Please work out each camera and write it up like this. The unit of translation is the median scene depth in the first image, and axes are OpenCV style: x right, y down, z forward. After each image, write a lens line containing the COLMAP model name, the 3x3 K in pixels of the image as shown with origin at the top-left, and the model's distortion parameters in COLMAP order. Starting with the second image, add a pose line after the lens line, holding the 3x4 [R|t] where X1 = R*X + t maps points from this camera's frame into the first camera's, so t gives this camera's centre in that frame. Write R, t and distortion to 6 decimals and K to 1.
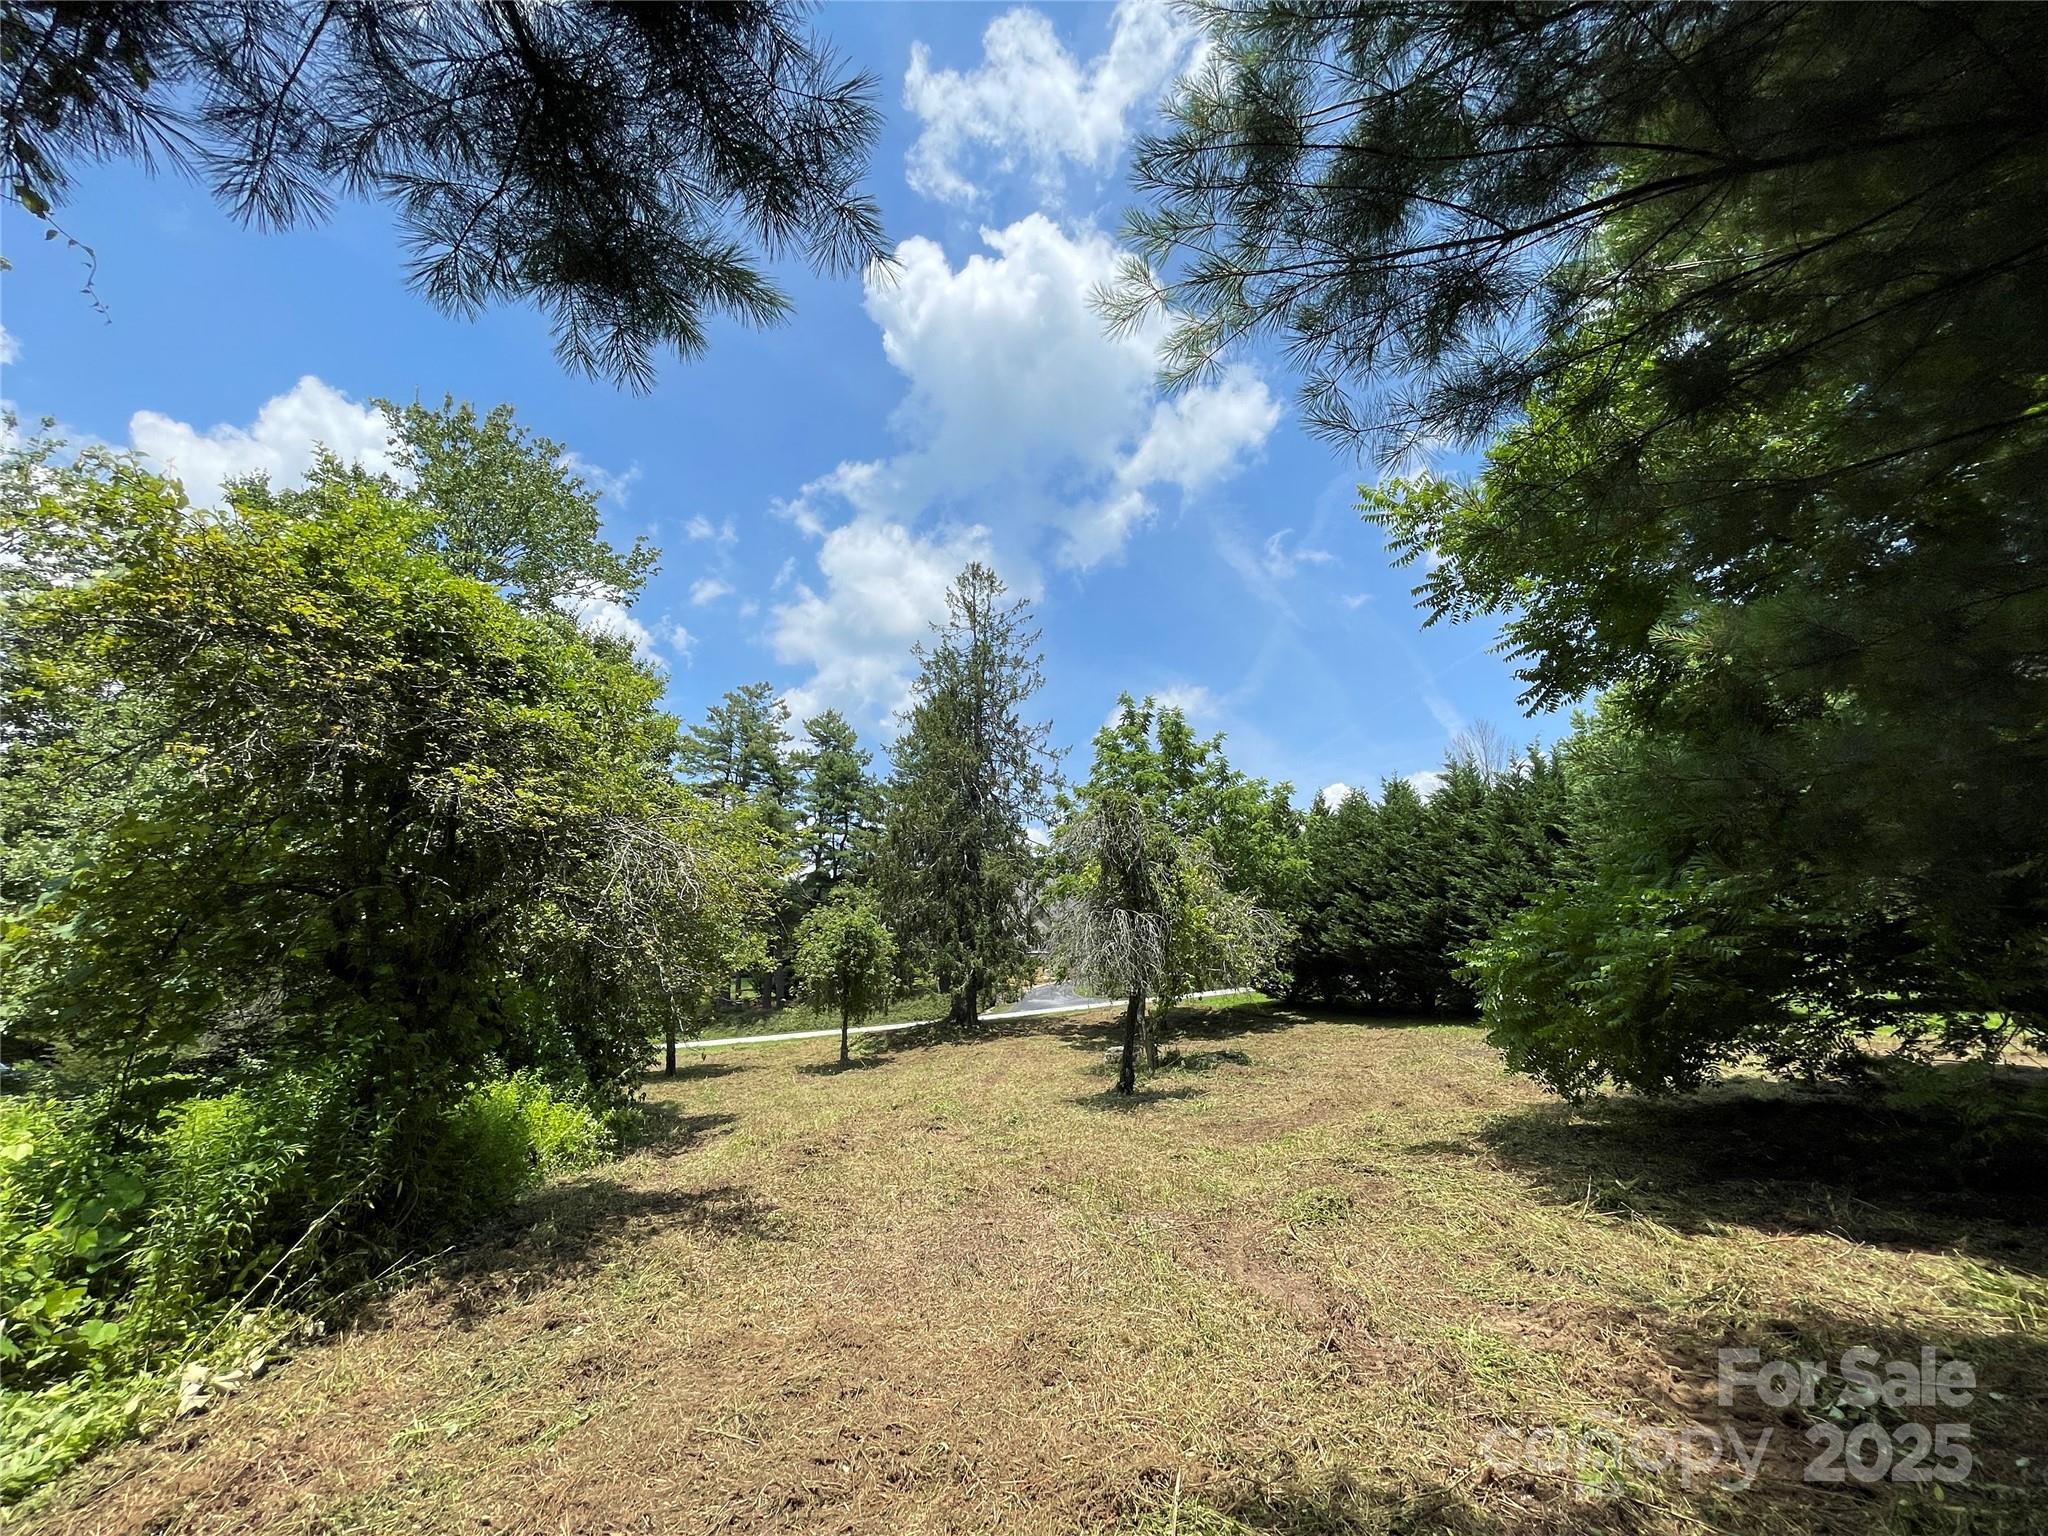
lens RADIAL K [[827.9, 0, 1019.9], [0, 827.9, 773.6], [0, 0, 1]] dist [-0.003708, 0.000445]
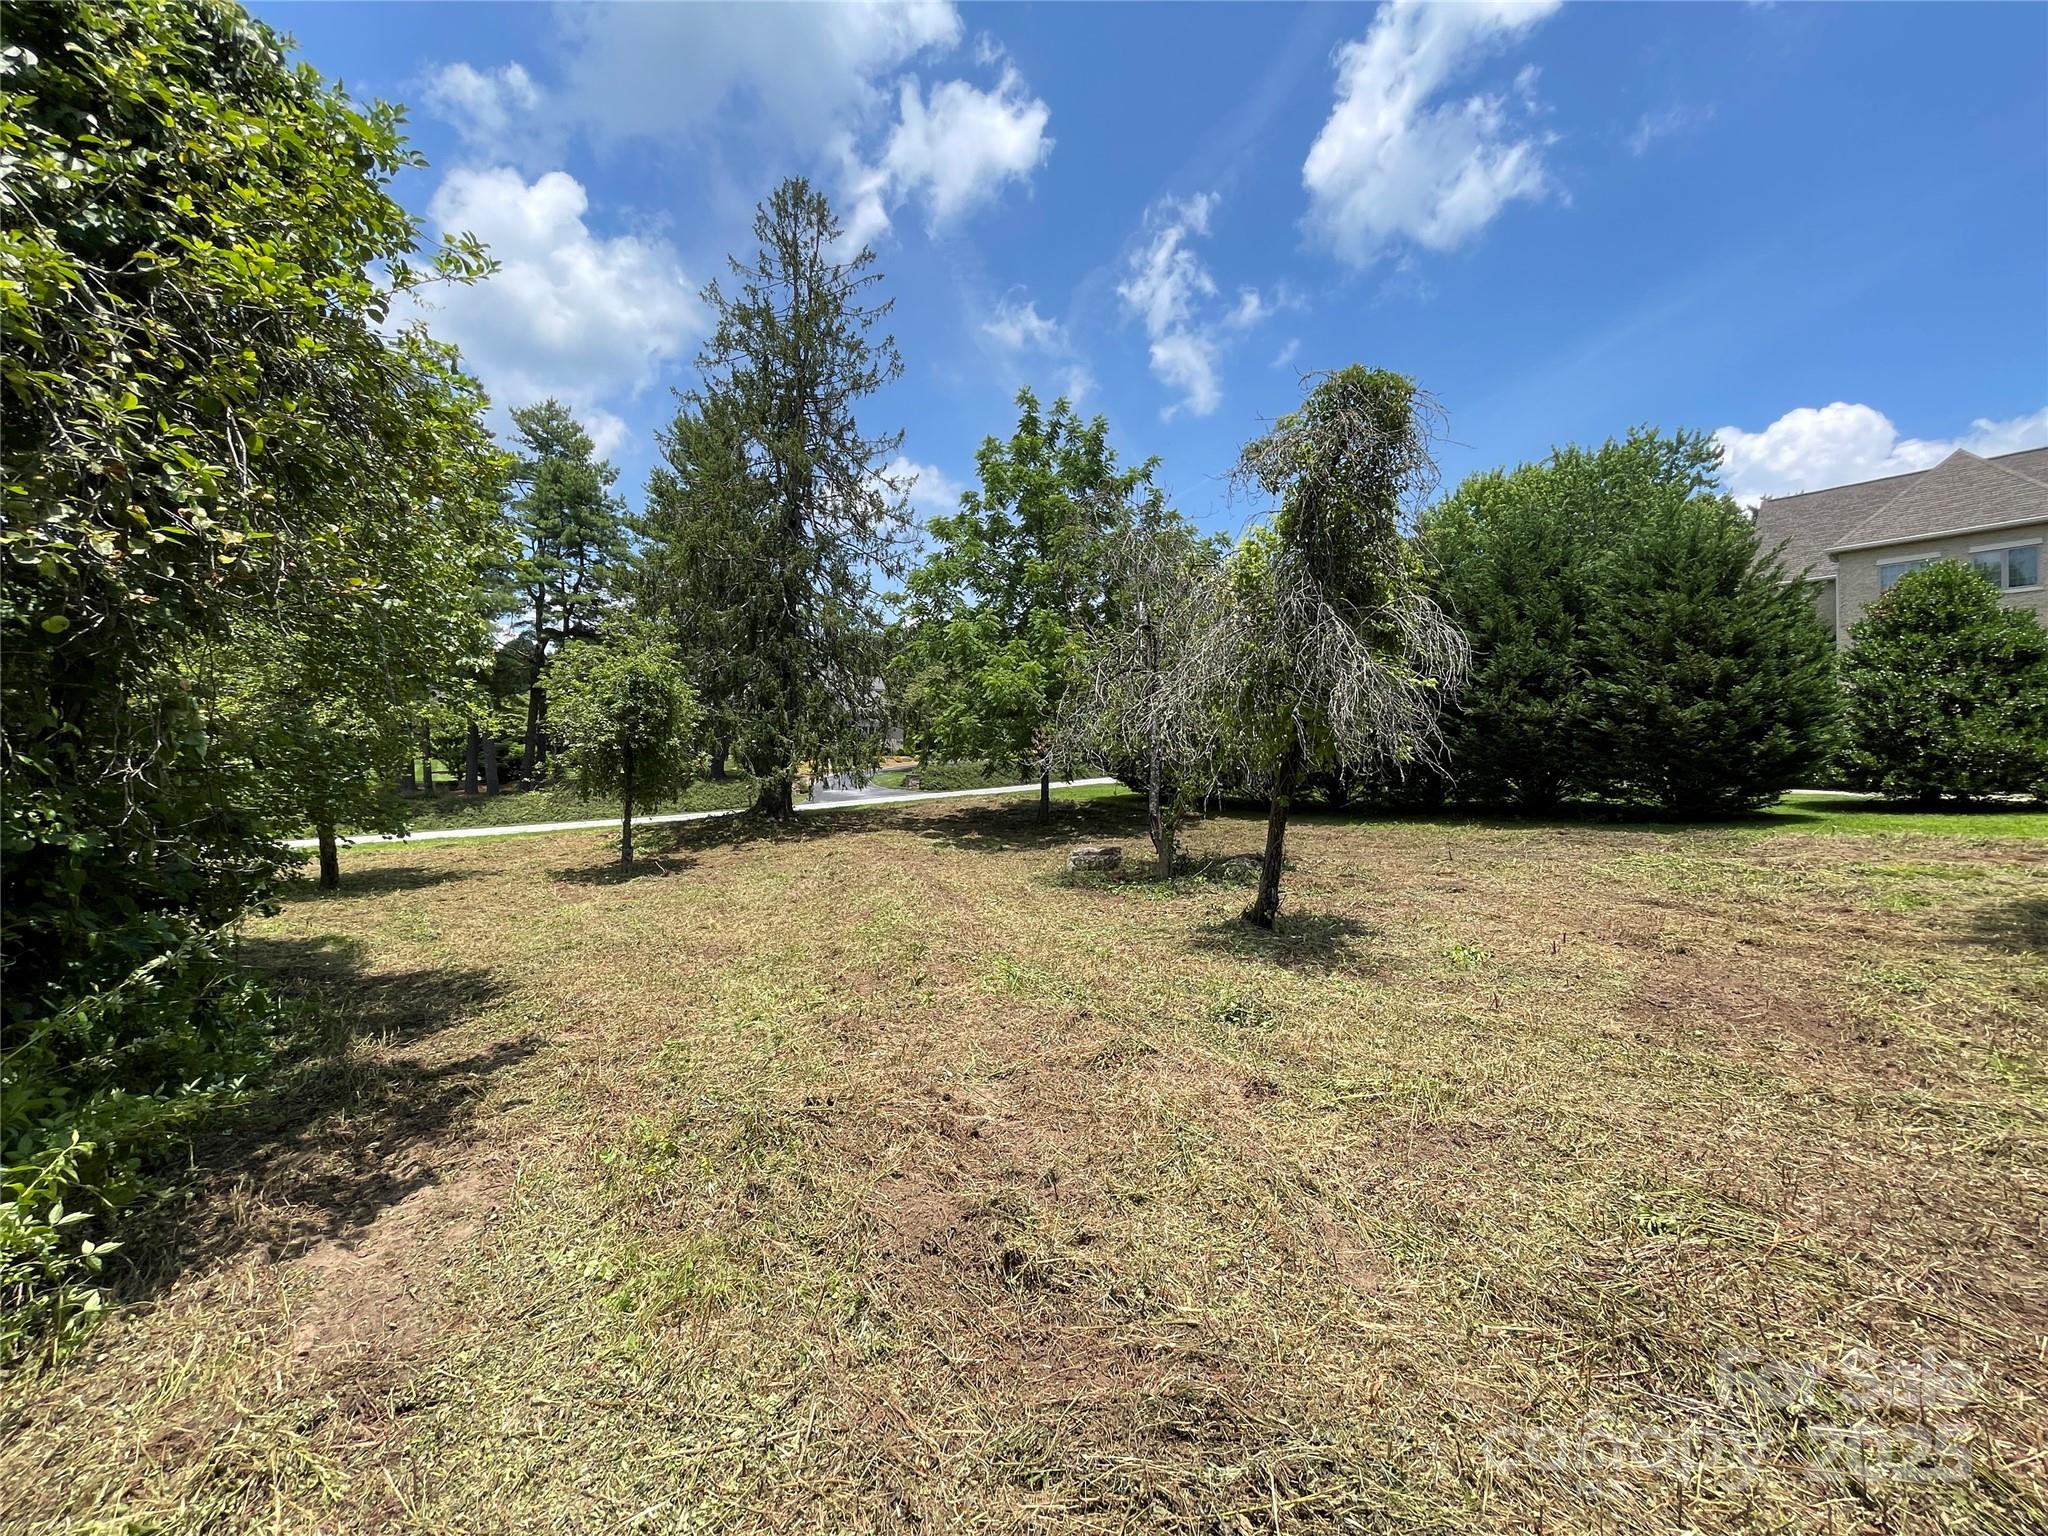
lens RADIAL K [[827.9, 0, 1020.3], [0, 827.9, 768.2], [0, 0, 1]] dist [-0.003708, 0.000445]
pose [[0.949922, 0.027179, 0.311302, -0.103622], [-0.098924, 0.971129, 0.217077, 0.073183], [-0.296414, -0.237001, 0.925186, 0.240088]]
